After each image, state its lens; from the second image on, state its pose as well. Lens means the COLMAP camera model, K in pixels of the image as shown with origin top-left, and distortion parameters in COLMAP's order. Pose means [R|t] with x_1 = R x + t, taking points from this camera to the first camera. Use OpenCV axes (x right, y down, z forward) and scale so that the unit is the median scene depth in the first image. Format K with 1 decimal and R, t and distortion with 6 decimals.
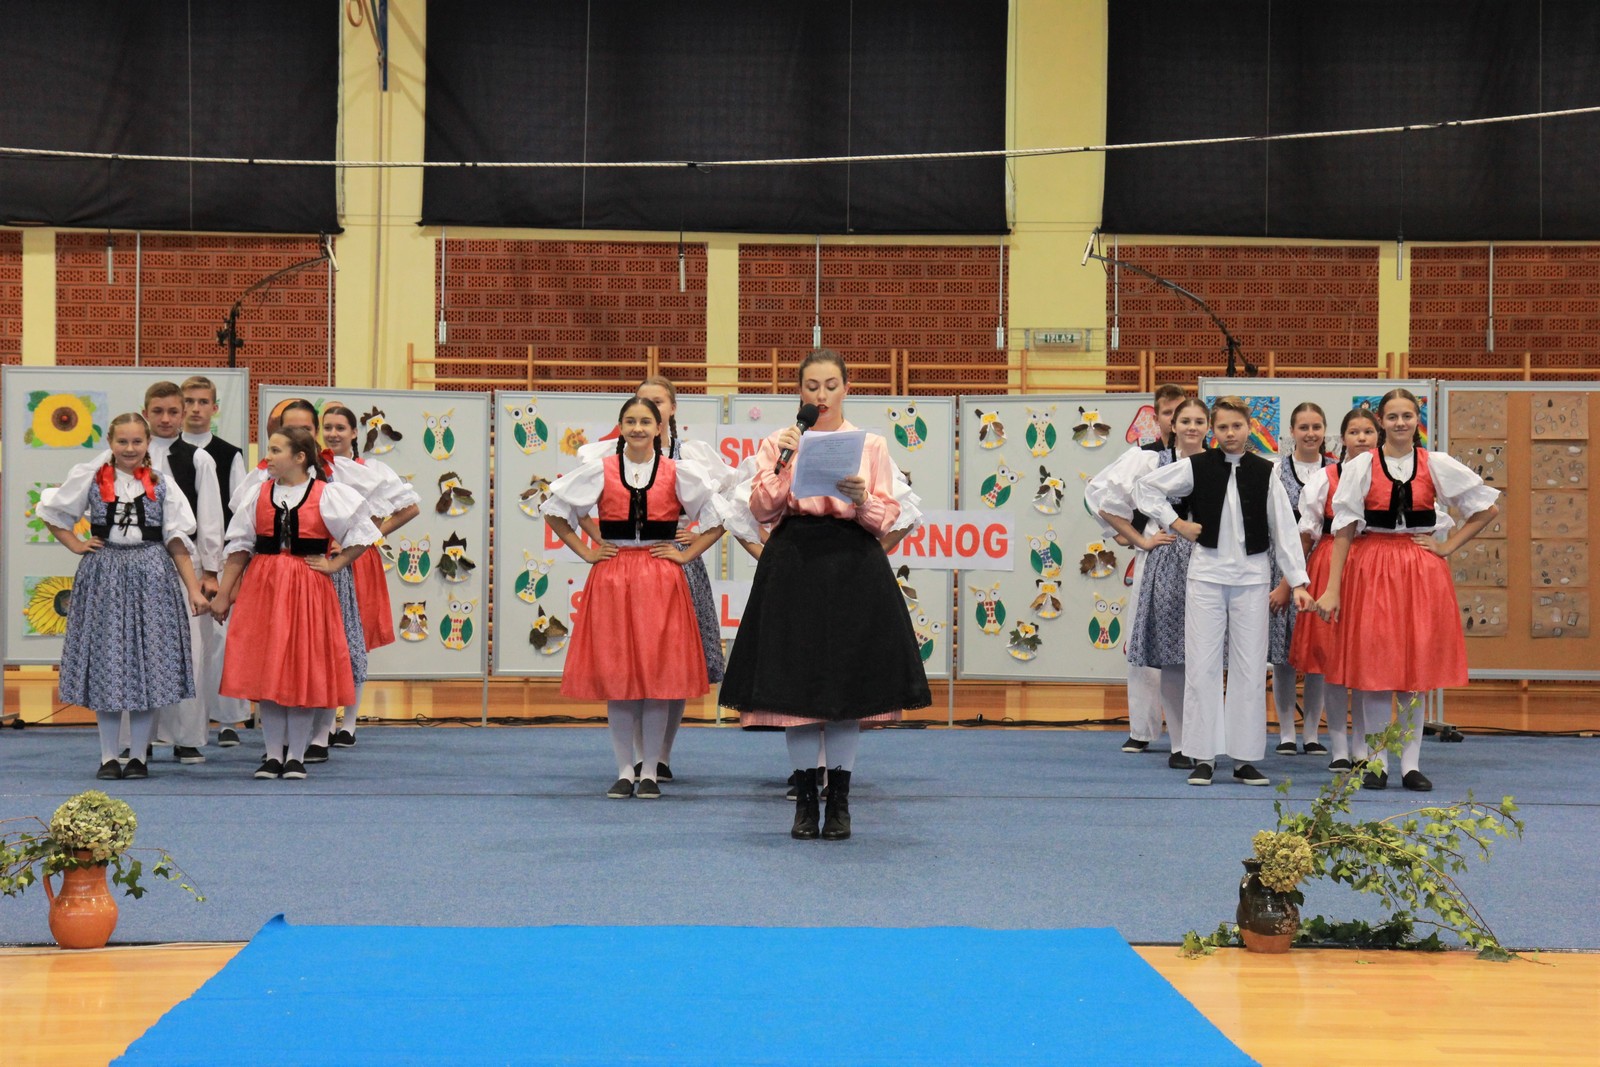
lens RADIAL K [[2730.2, 0, 800.0], [0, 2730.2, 533.5], [0, 0, 1]] dist [0.170705, 0.235073]
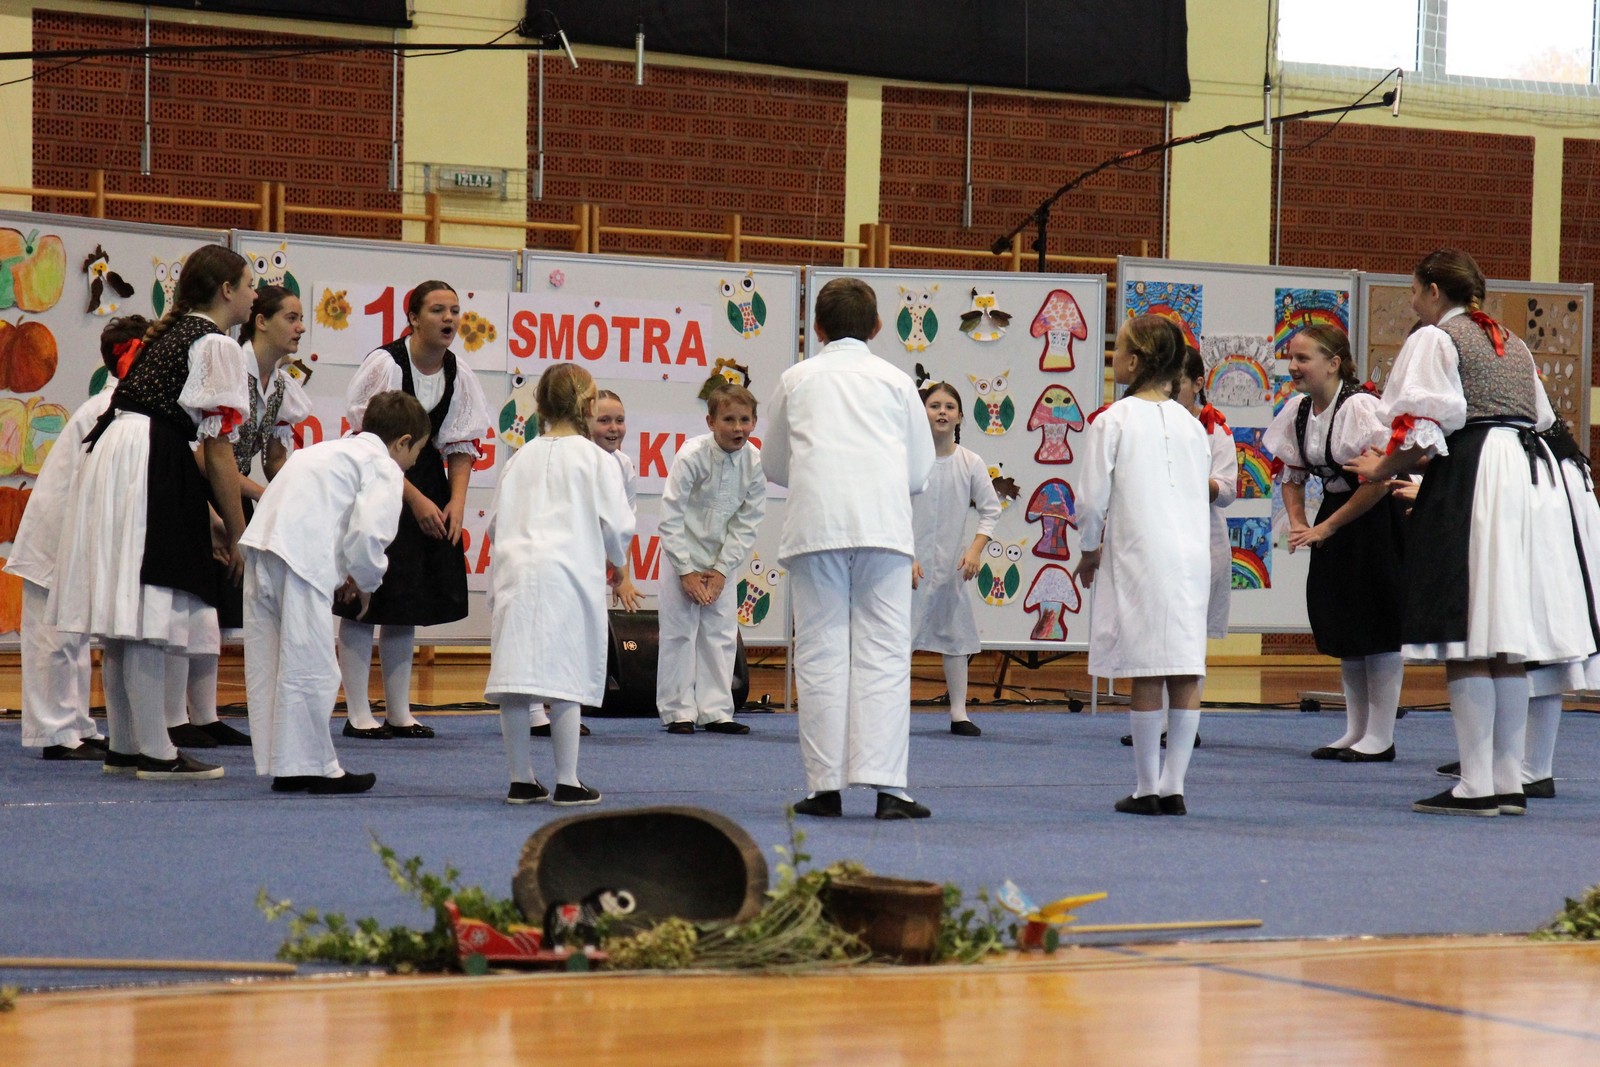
lens RADIAL K [[4116.9, 0, 800.0], [0, 4116.9, 533.5], [0, 0, 1]] dist [0.368609, 0.334604]
pose [[0.872007, 0.009399, 0.489402, -0.492052], [-0.017330, 0.999782, 0.011676, 0.009376], [-0.489186, -0.018663, 0.871980, 0.019605]]
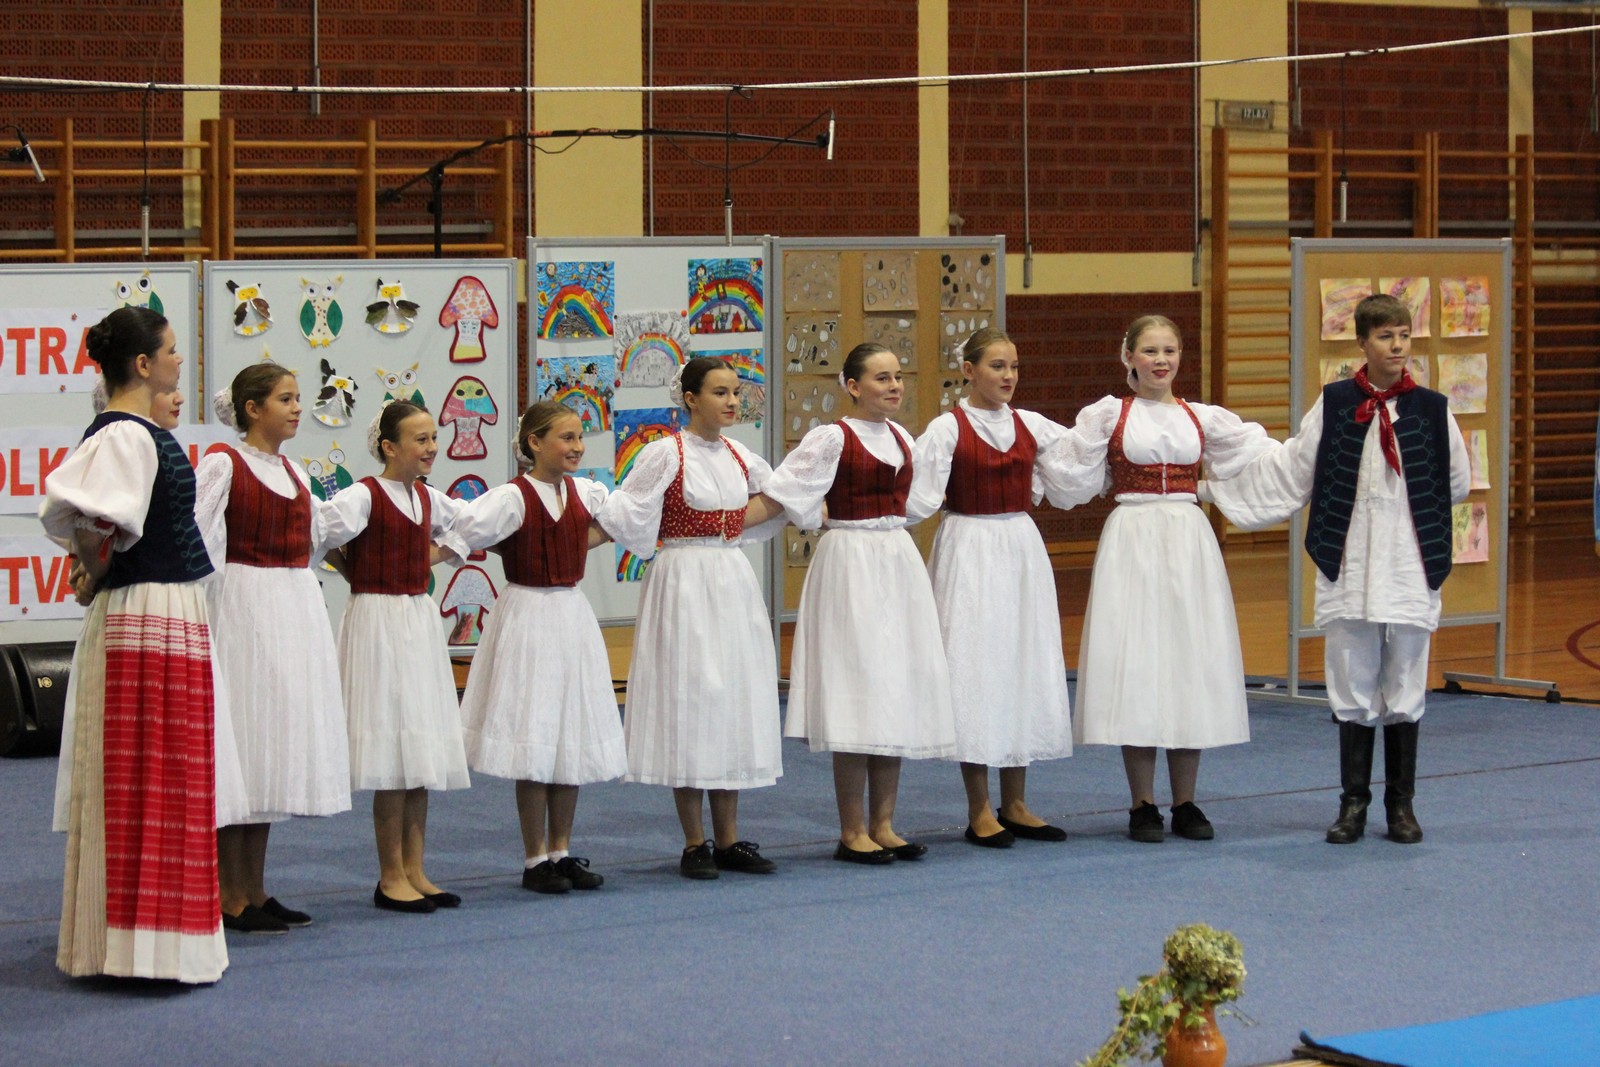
lens RADIAL K [[5229.5, 0, 800.0], [0, 5229.5, 533.5], [0, 0, 1]] dist [-0.484631, 0.796177]
pose [[0.781859, -0.048224, 0.621588, -0.655231], [0.003753, 0.997350, 0.072655, -0.076907], [-0.623444, -0.054473, 0.779968, -0.141821]]
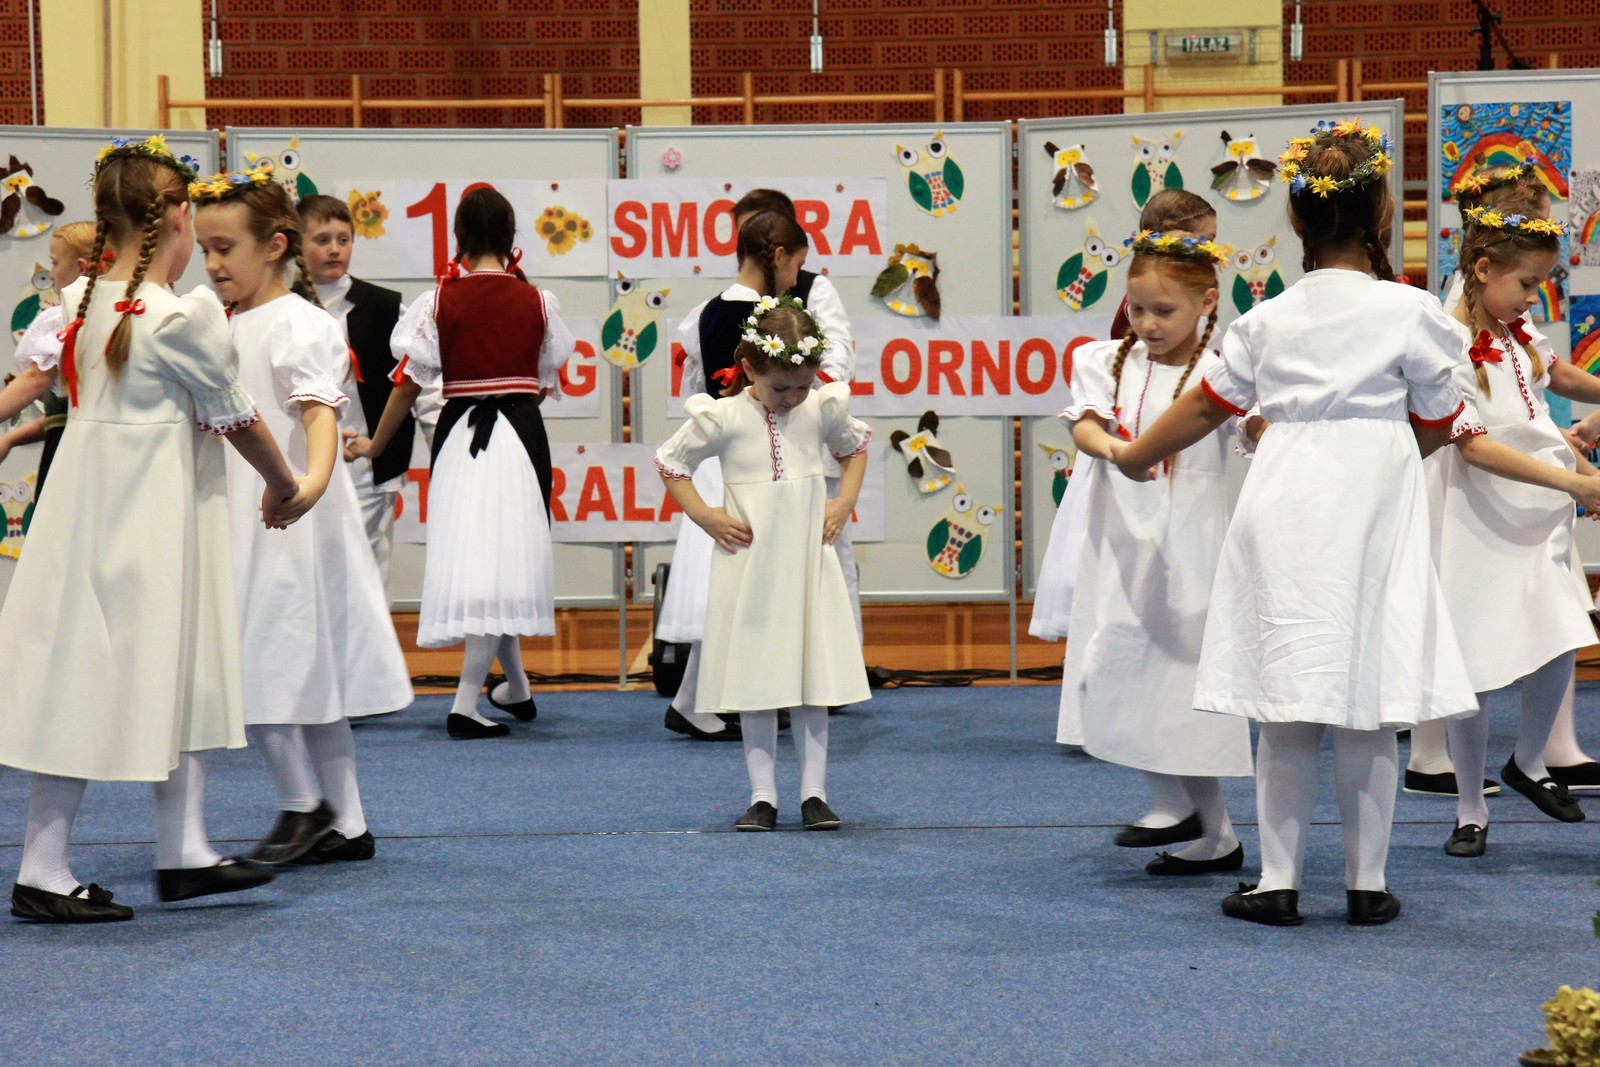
lens RADIAL K [[3745.3, 0, 800.0], [0, 3745.3, 533.5], [0, 0, 1]] dist [0.315112, 0.423049]
pose [[0.999449, -0.021542, -0.025235, 0.029975], [0.022503, 0.999006, 0.038476, 0.006273], [0.024381, -0.039023, 0.998941, 0.186288]]
